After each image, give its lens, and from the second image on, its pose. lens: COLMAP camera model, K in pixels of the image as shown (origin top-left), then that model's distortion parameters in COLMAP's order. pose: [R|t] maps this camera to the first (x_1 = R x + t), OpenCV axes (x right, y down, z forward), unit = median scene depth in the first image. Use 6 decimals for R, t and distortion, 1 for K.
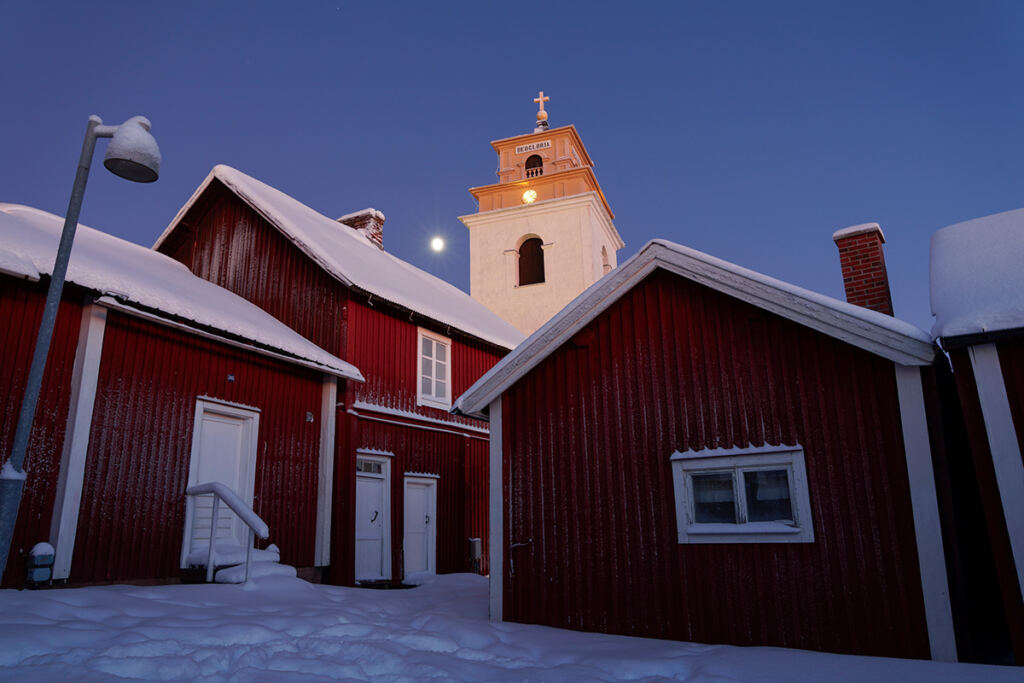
lens RADIAL K [[710.3, 0, 514.3], [0, 710.3, 337.1], [0, 0, 1]] dist [-0.042445, 0.029845]
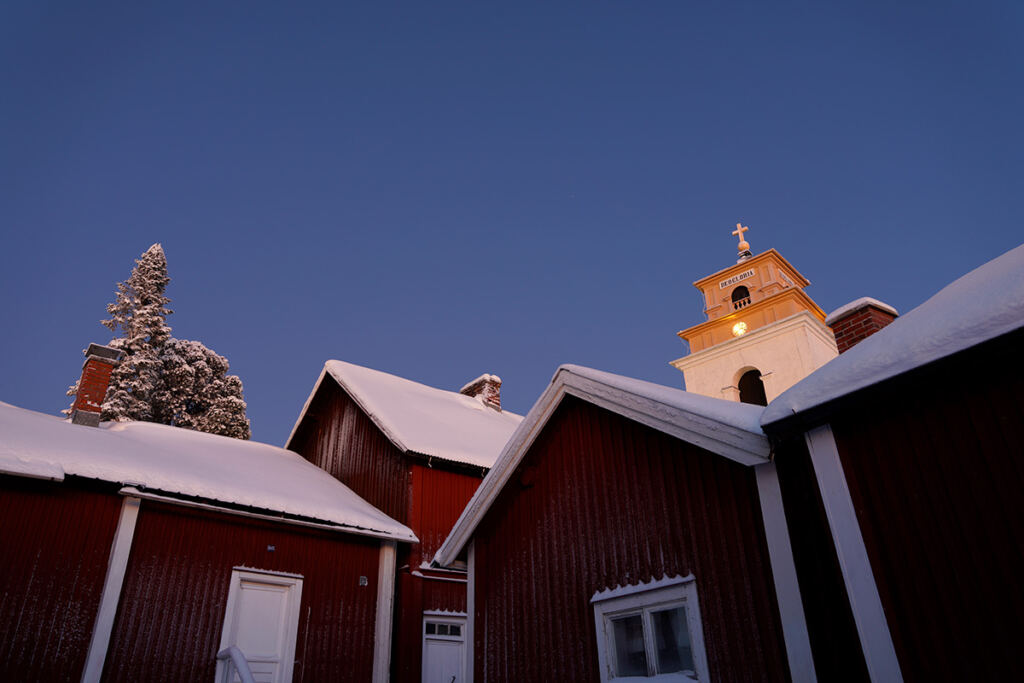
lens RADIAL K [[710.3, 0, 508.5], [0, 710.3, 333.7], [0, 0, 1]] dist [-0.042445, 0.029845]
pose [[0.917066, -0.188917, -0.351141, 0.444767], [0.106202, 0.964553, -0.241574, 0.043875], [0.384331, 0.184248, 0.904623, 0.076990]]
